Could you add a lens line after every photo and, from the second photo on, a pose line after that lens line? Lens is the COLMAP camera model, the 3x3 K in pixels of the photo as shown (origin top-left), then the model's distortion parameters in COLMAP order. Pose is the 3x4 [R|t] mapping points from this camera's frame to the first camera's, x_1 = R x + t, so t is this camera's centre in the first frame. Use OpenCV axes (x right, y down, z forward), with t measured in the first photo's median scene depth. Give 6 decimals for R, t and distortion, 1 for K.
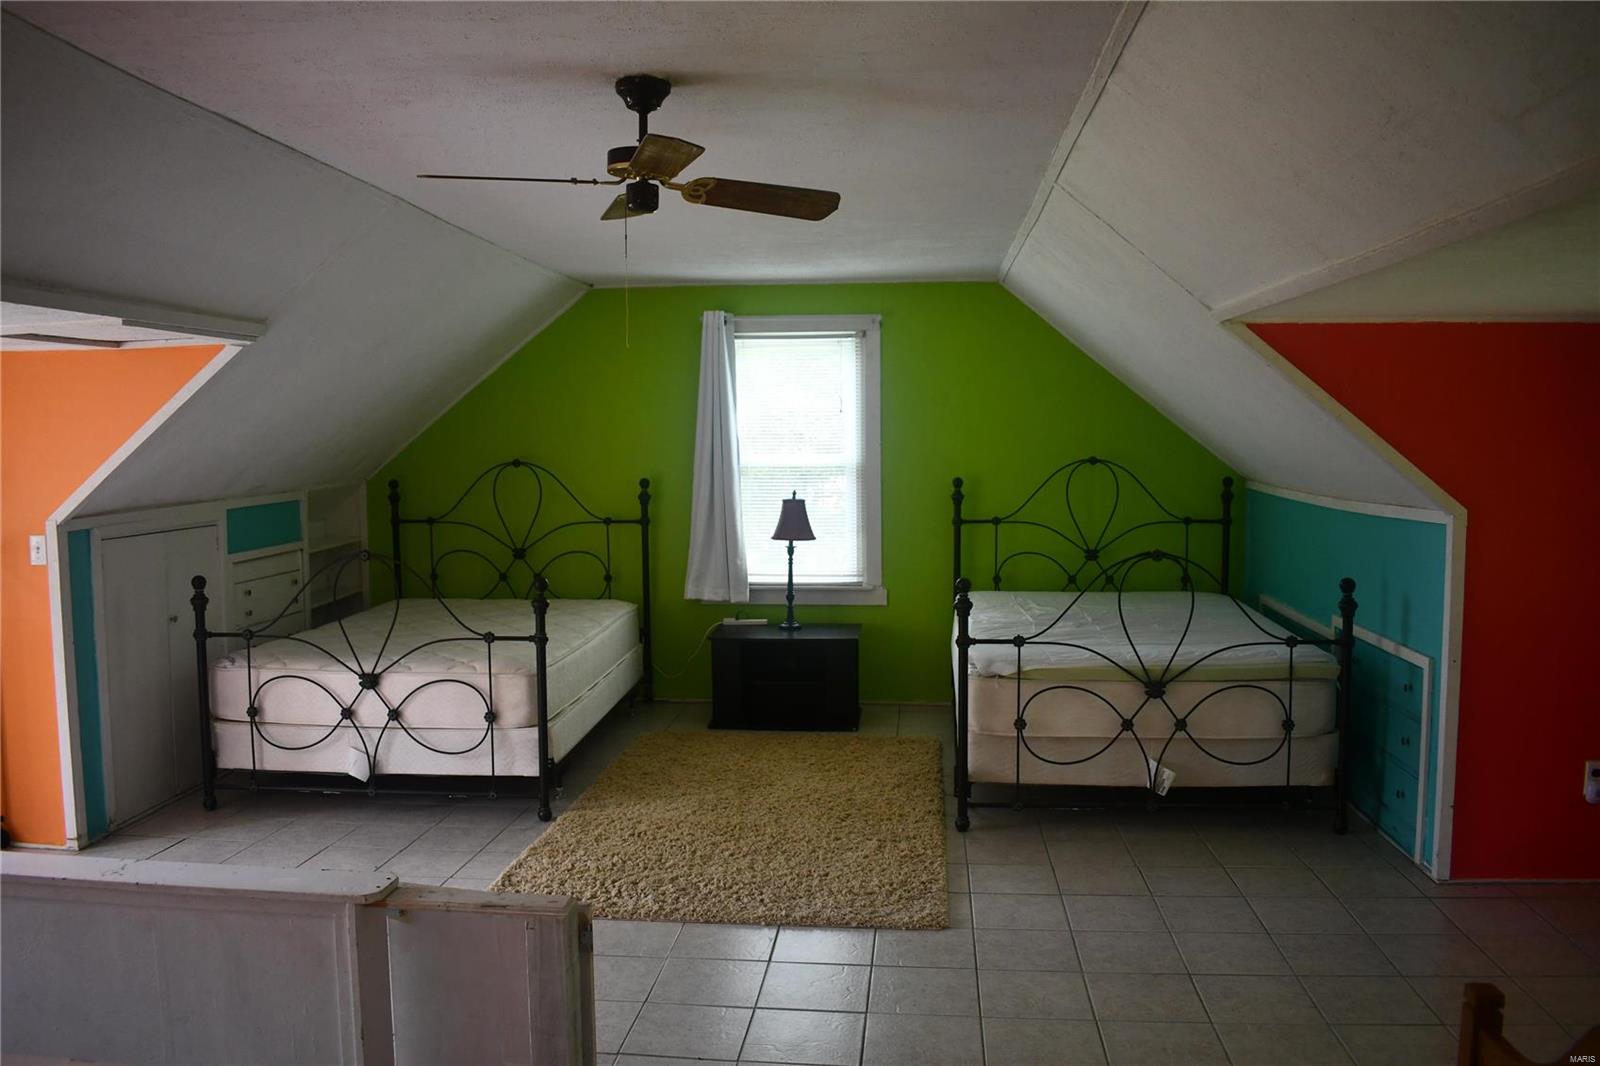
lens RADIAL K [[1250.6, 0, 800.0], [0, 1250.6, 533.0], [0, 0, 1]] dist [-0.097362, 0.008381]
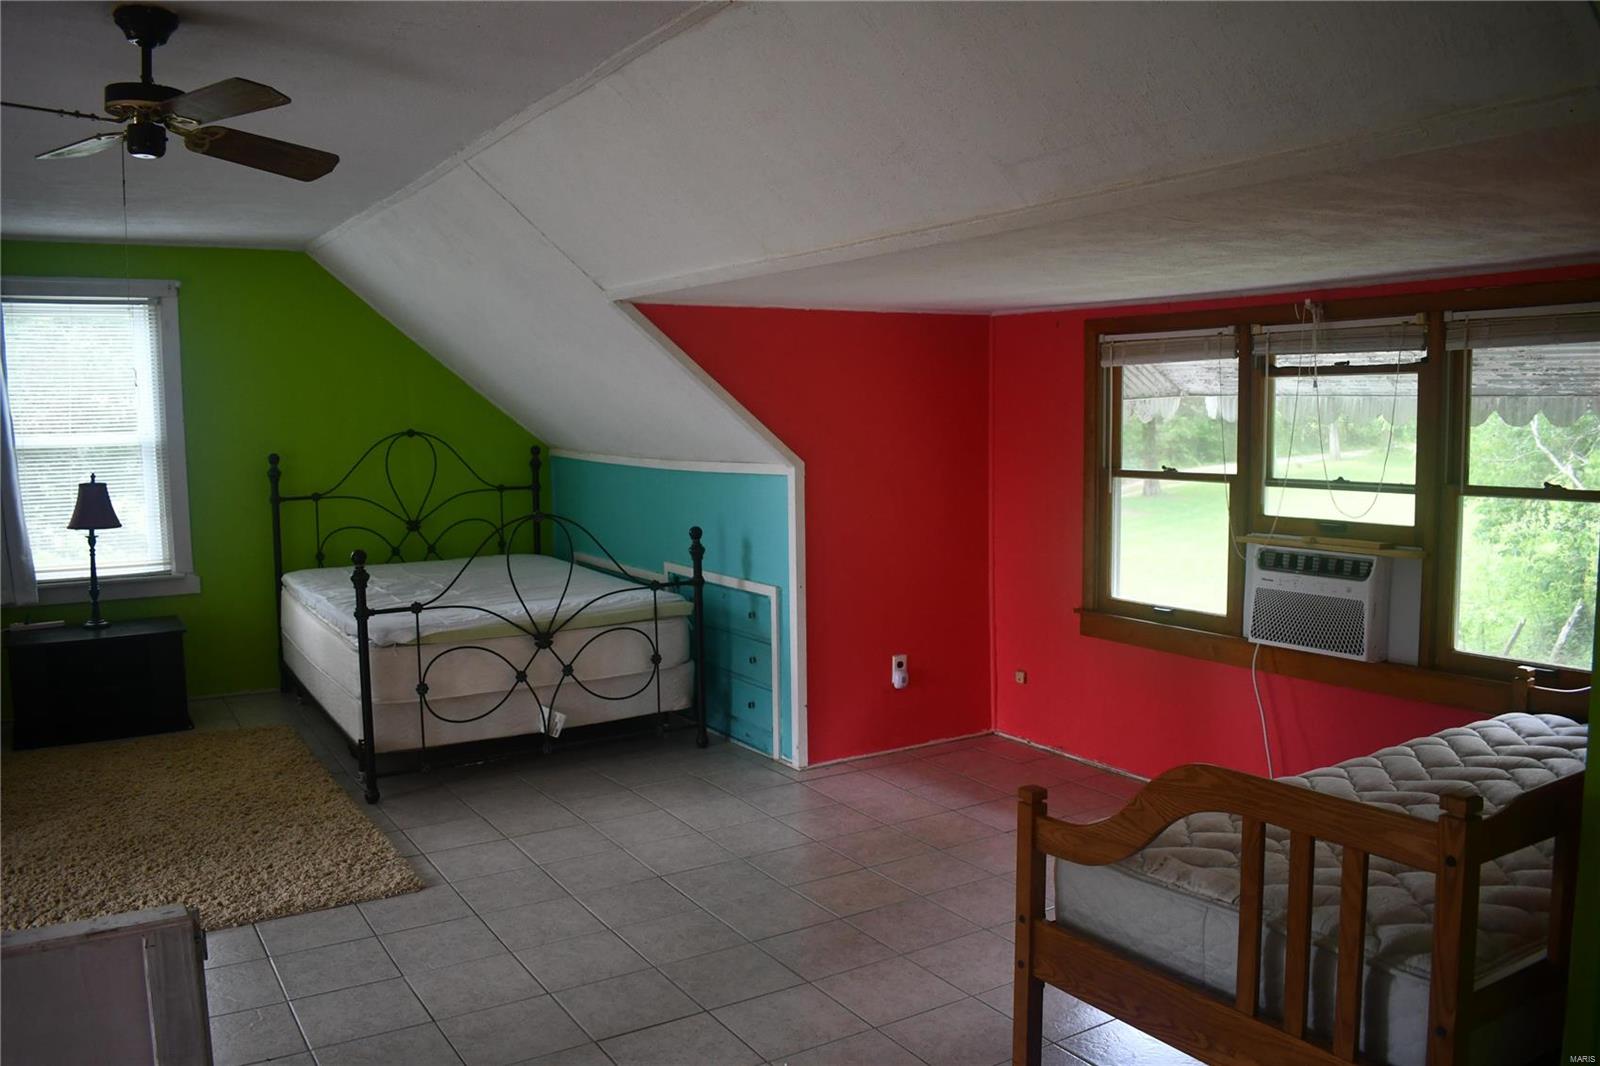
lens RADIAL K [[1250.6, 0, 800.0], [0, 1250.6, 533.0], [0, 0, 1]] dist [-0.097362, 0.008381]
pose [[0.788123, -0.061669, 0.612421, -0.194568], [0.051495, 0.998086, 0.034235, 0.007165], [-0.613361, 0.004555, 0.789790, 0.006772]]
